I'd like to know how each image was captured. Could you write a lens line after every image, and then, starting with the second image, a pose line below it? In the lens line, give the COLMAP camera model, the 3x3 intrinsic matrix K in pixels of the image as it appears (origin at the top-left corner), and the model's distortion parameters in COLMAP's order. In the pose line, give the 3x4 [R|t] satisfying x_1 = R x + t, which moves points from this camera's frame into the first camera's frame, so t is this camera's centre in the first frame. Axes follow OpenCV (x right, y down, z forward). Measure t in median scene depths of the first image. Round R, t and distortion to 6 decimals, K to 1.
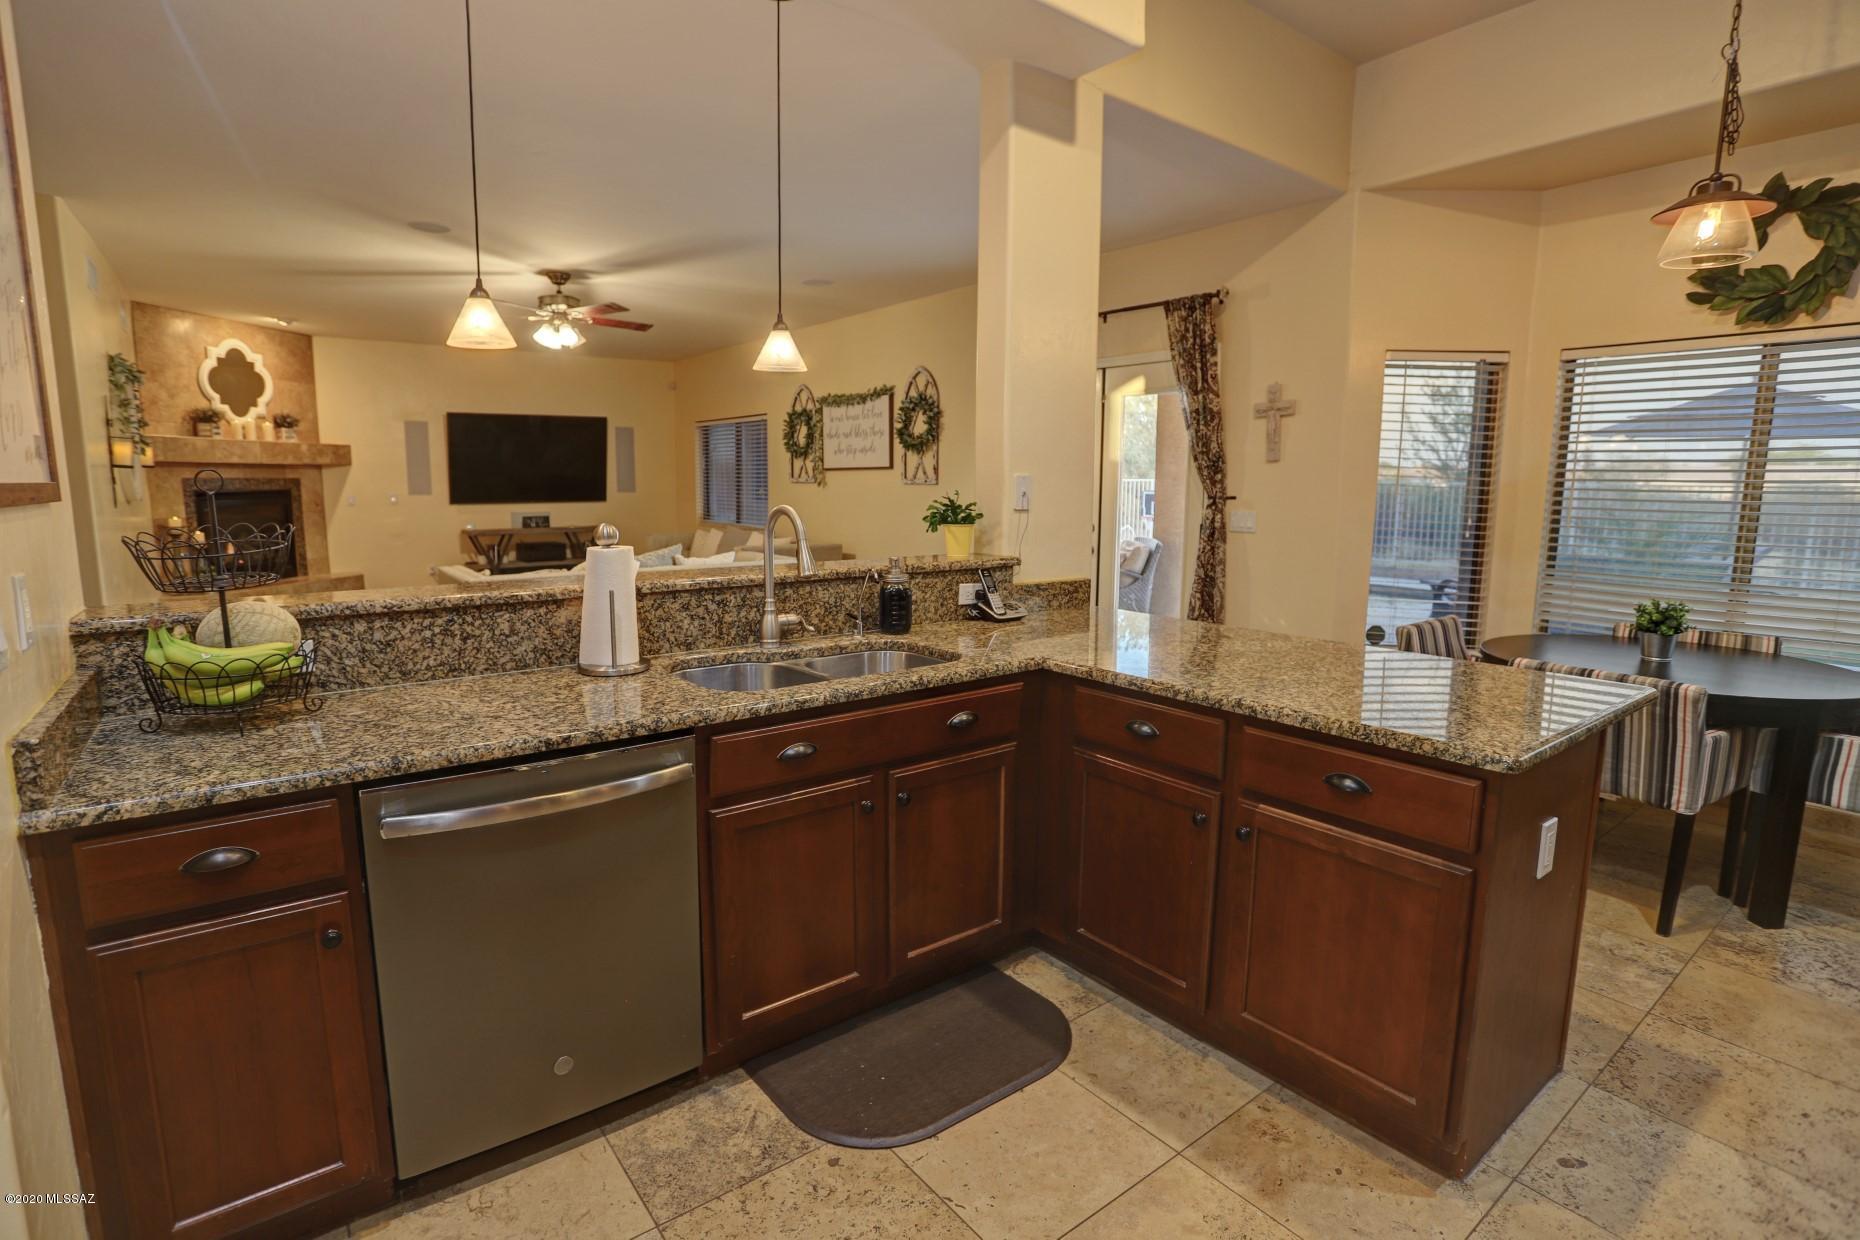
lens RADIAL K [[905.4, 0, 917.1], [0, 905.4, 619.7], [0, 0, 1]] dist [-0.068309, 0.024543]
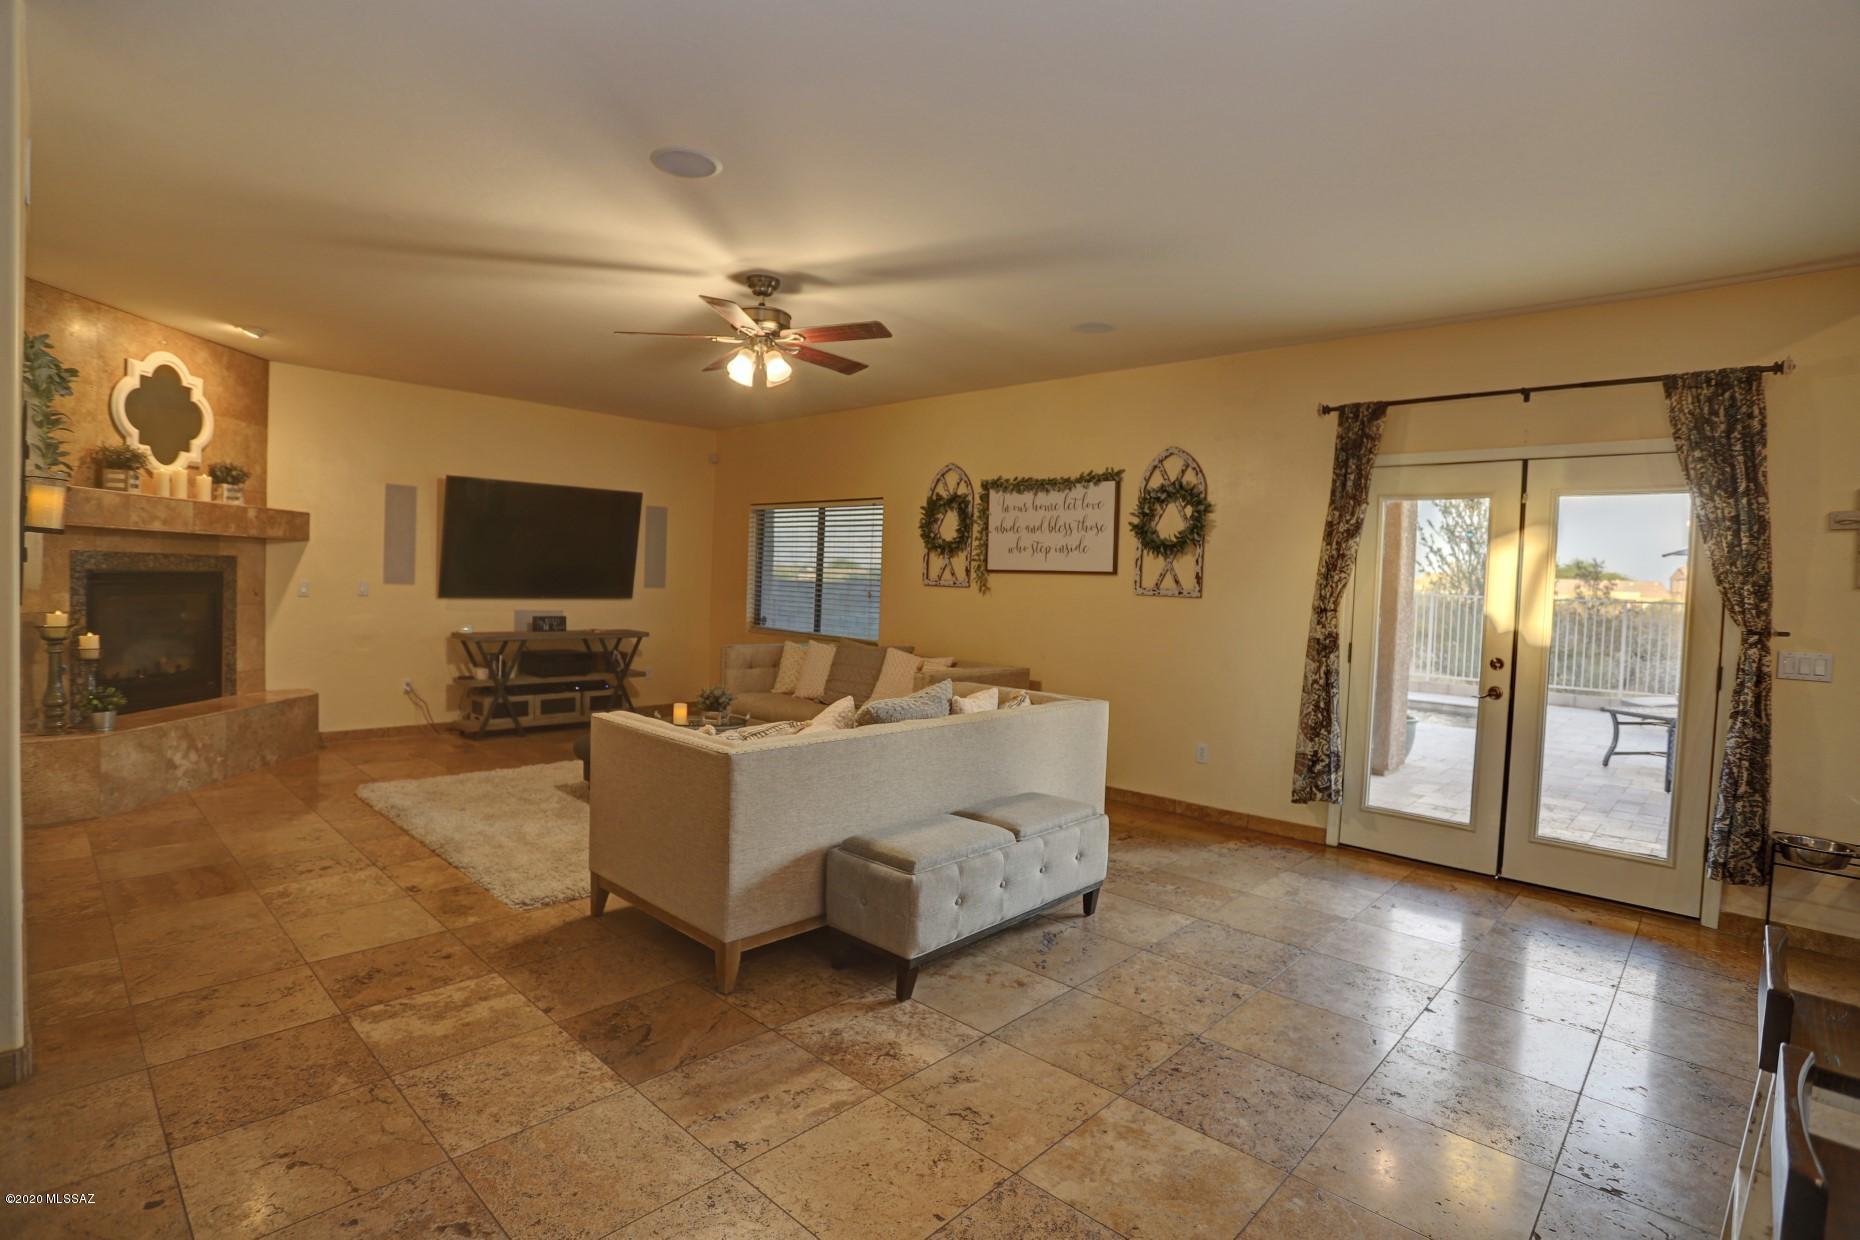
lens RADIAL K [[905.4, 0, 920.4], [0, 905.4, 611.8], [0, 0, 1]] dist [-0.068309, 0.024543]
pose [[0.986861, 0.022616, 0.159981, -0.312761], [-0.004463, 0.993593, -0.112930, -0.045877], [-0.161510, 0.110732, 0.980639, 0.264989]]
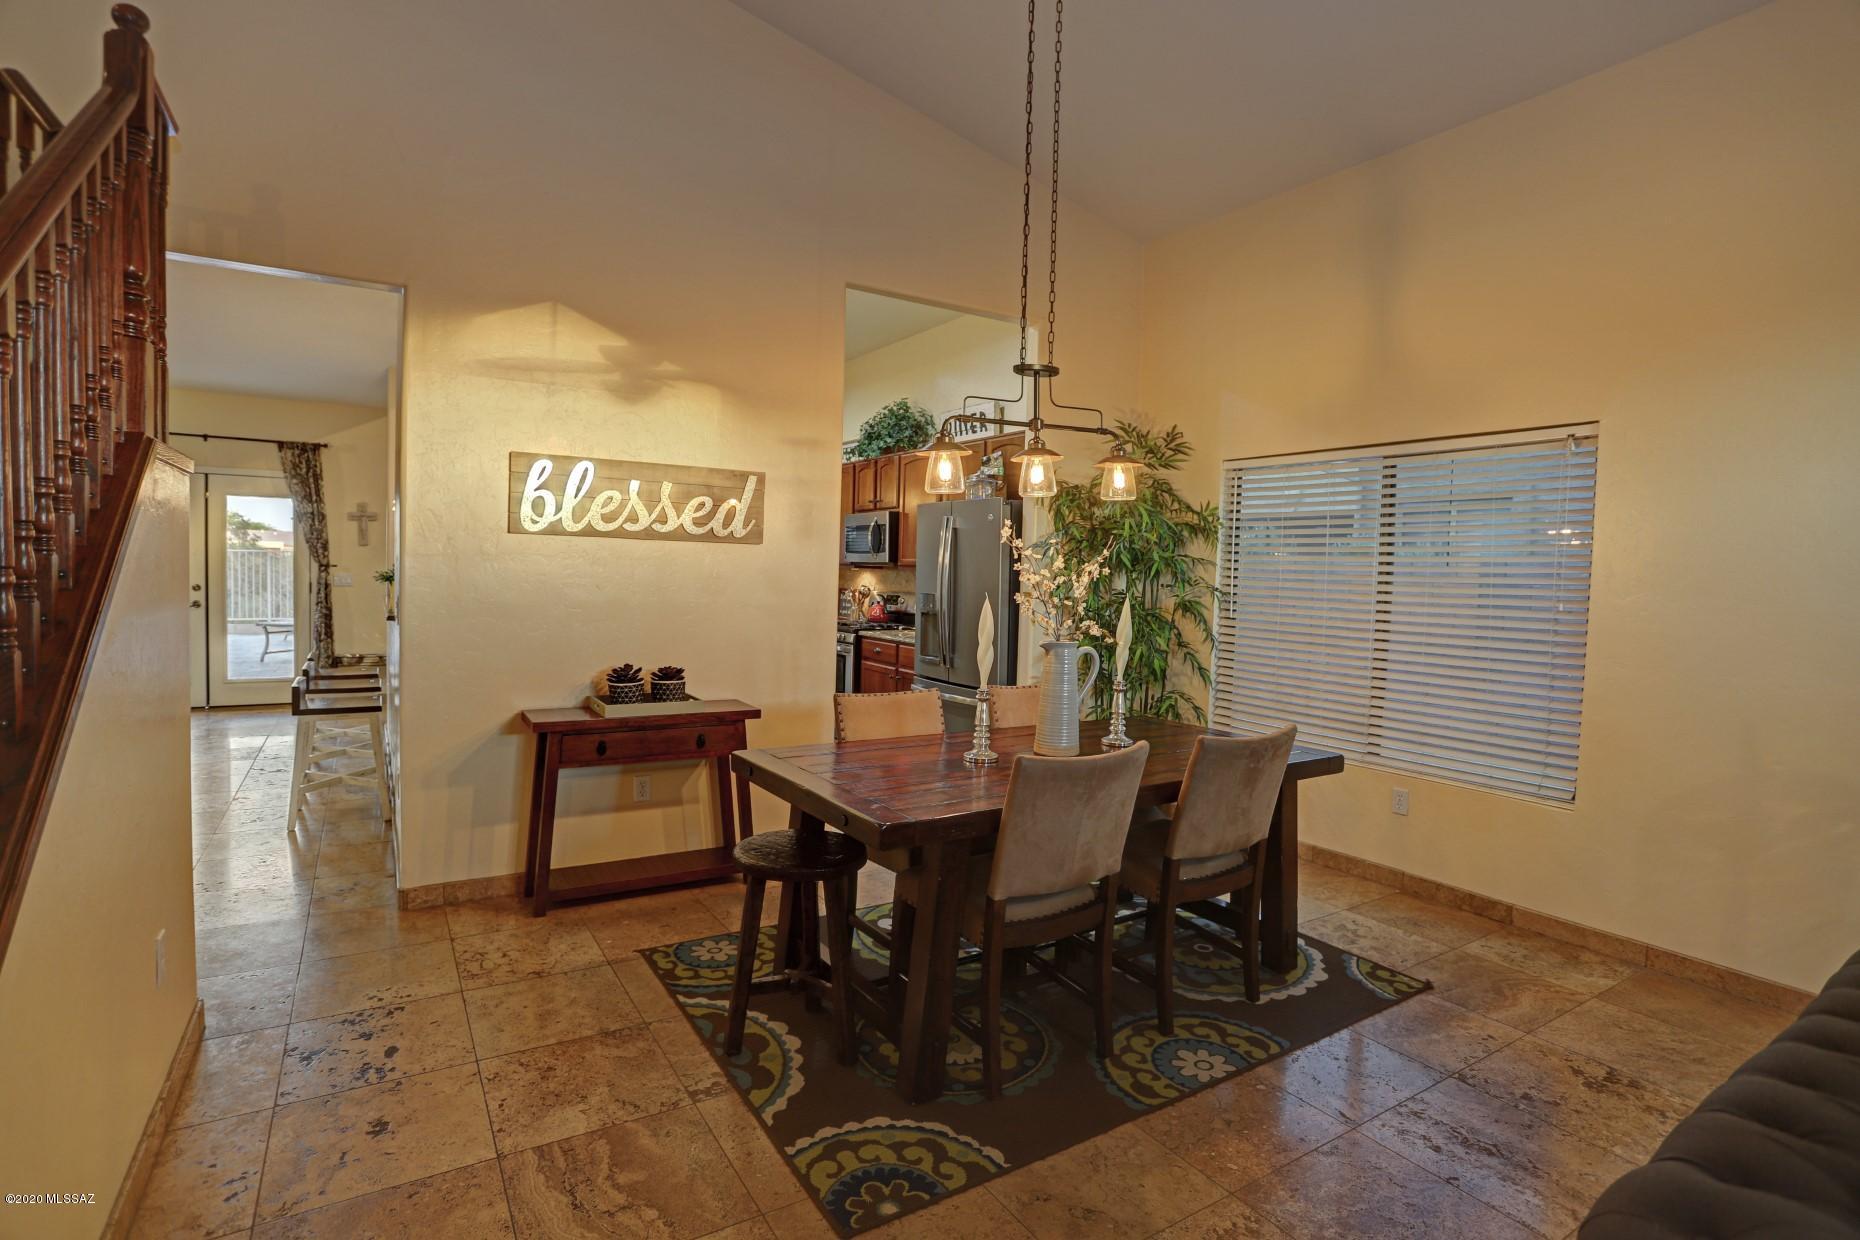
lens RADIAL K [[905.4, 0, 922.2], [0, 905.4, 615.3], [0, 0, 1]] dist [-0.068309, 0.024543]
pose [[0.095397, -0.053284, 0.994012, -0.771123], [0.123969, 0.991428, 0.041248, 0.014442], [-0.987690, 0.119291, 0.101185, -0.151386]]
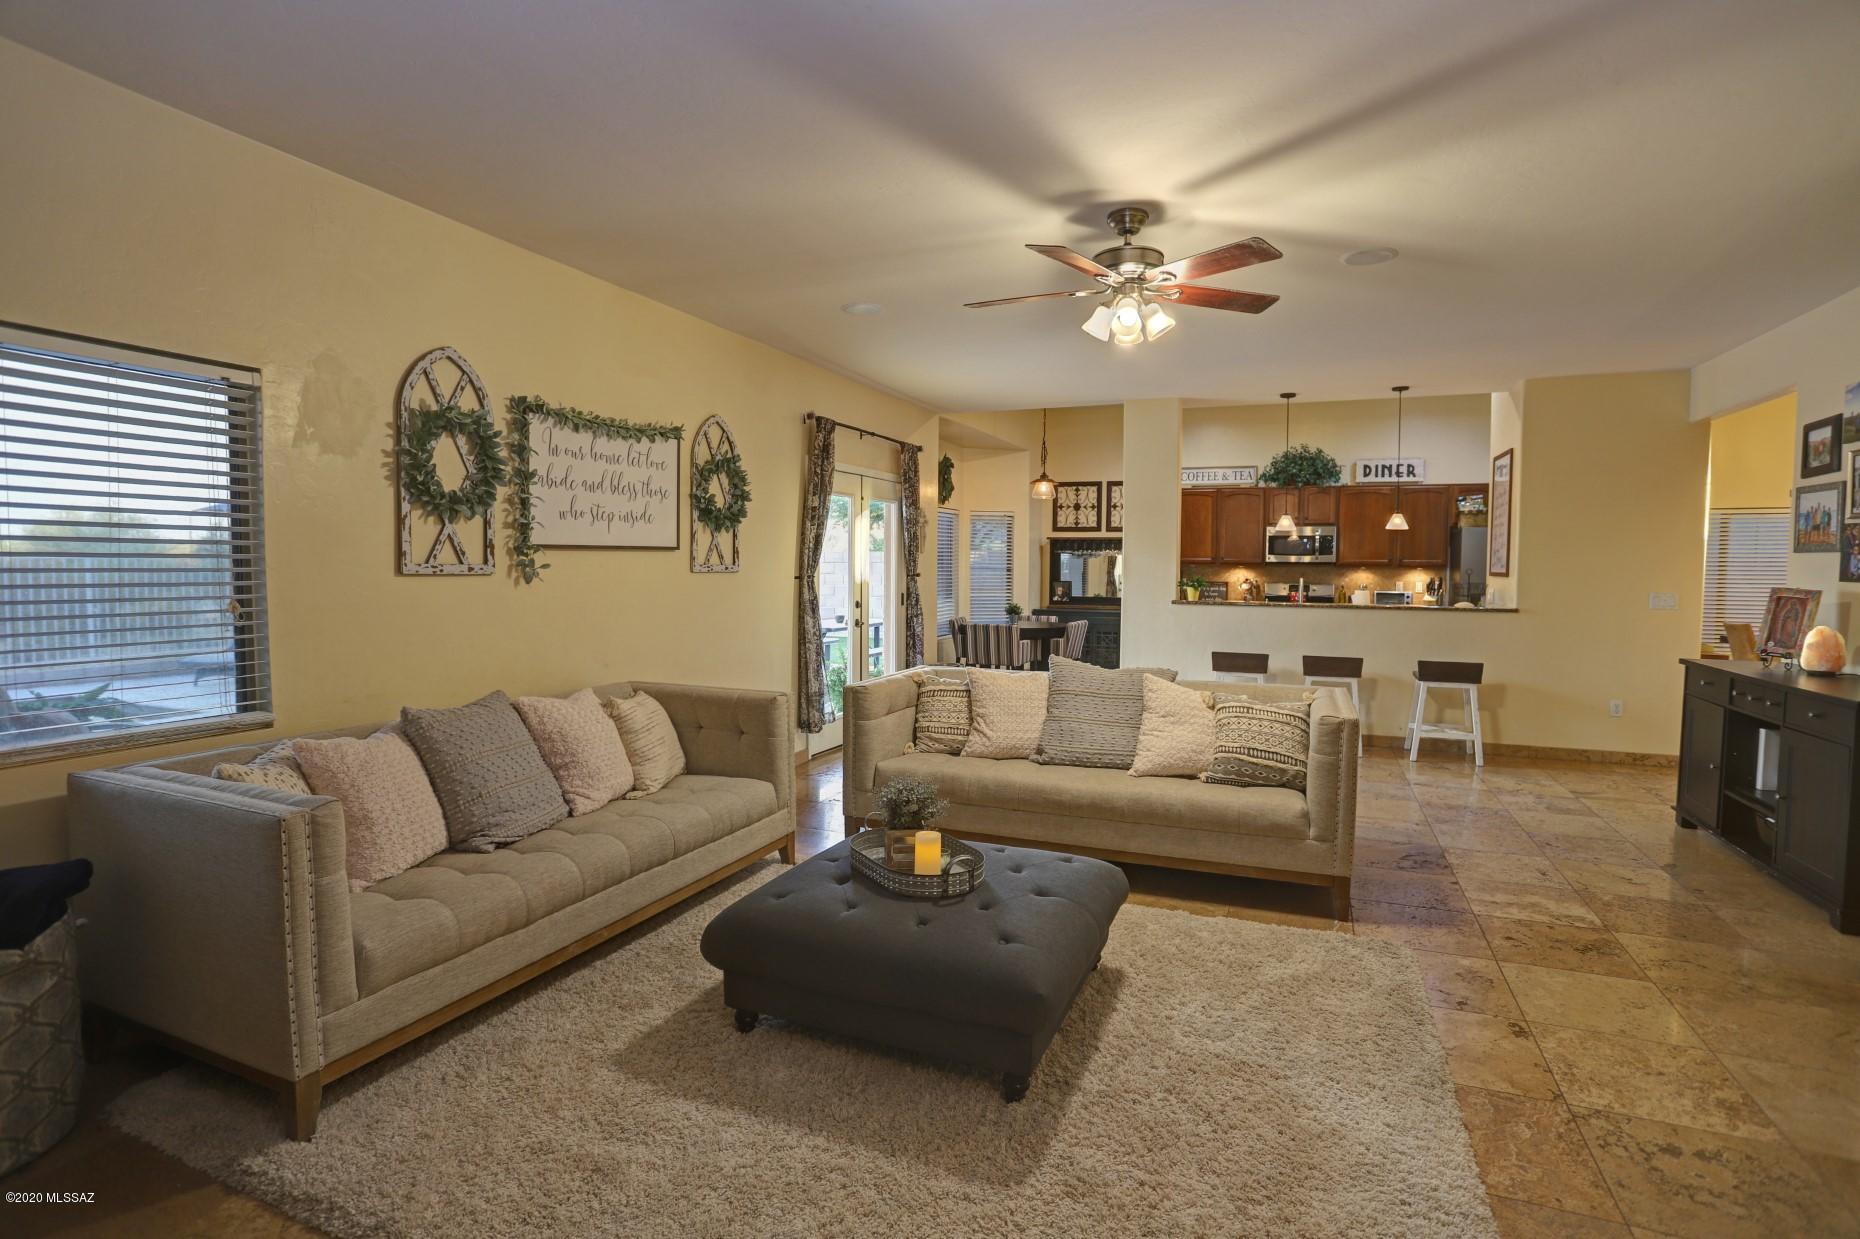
lens RADIAL K [[905.4, 0, 925.1], [0, 905.4, 608.9], [0, 0, 1]] dist [-0.068309, 0.024543]
pose [[-0.503780, -0.052685, 0.862224, -0.682999], [0.122690, 0.983656, 0.131790, -0.186511], [-0.855075, 0.172179, -0.489083, 1.157855]]
